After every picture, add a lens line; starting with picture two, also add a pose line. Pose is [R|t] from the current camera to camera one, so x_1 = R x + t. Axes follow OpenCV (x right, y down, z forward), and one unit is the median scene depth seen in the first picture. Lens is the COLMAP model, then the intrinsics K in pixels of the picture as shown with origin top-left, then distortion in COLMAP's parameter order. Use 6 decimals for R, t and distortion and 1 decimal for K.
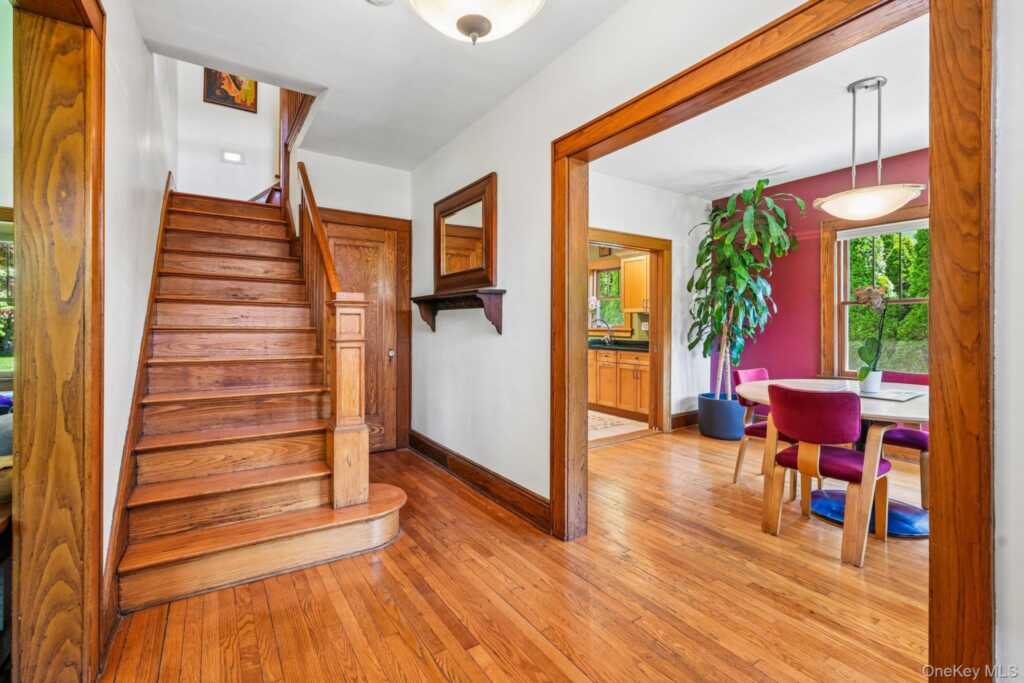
lens RADIAL K [[451.8, 0, 510.9], [0, 451.8, 332.6], [0, 0, 1]] dist [-0.012953, 0.006124]
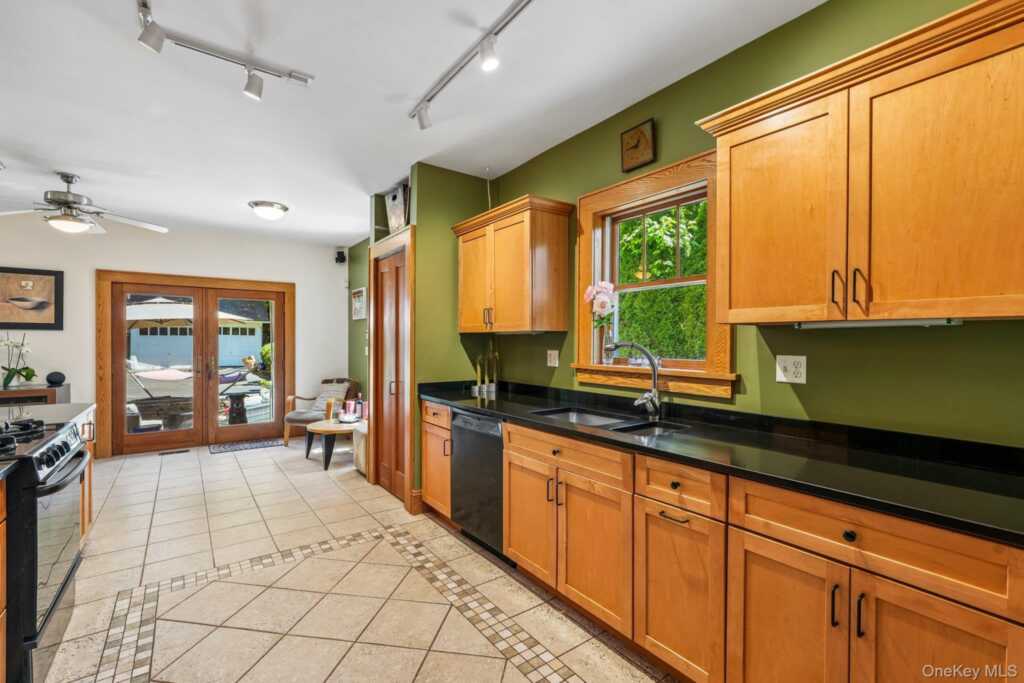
lens RADIAL K [[451.8, 0, 516.7], [0, 451.8, 343.4], [0, 0, 1]] dist [-0.012953, 0.006124]
pose [[0.997983, -0.008551, 0.062901, 0.214106], [0.008664, 0.999961, -0.001533, -0.072716], [-0.062886, 0.002075, 0.998019, 1.586162]]
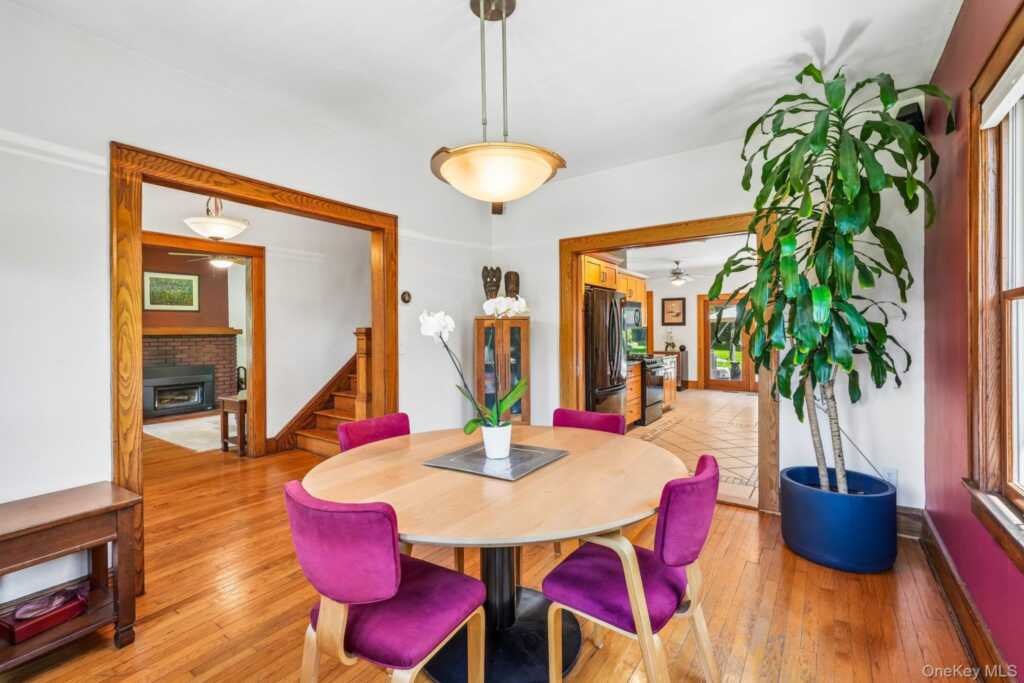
lens RADIAL K [[451.8, 0, 512.6], [0, 451.8, 337.0], [0, 0, 1]] dist [-0.012953, 0.006124]
pose [[0.371735, -0.003347, -0.928333, 1.448237], [0.005757, 0.999983, -0.001300, -0.051146], [0.928321, -0.004861, 0.371748, 0.758184]]
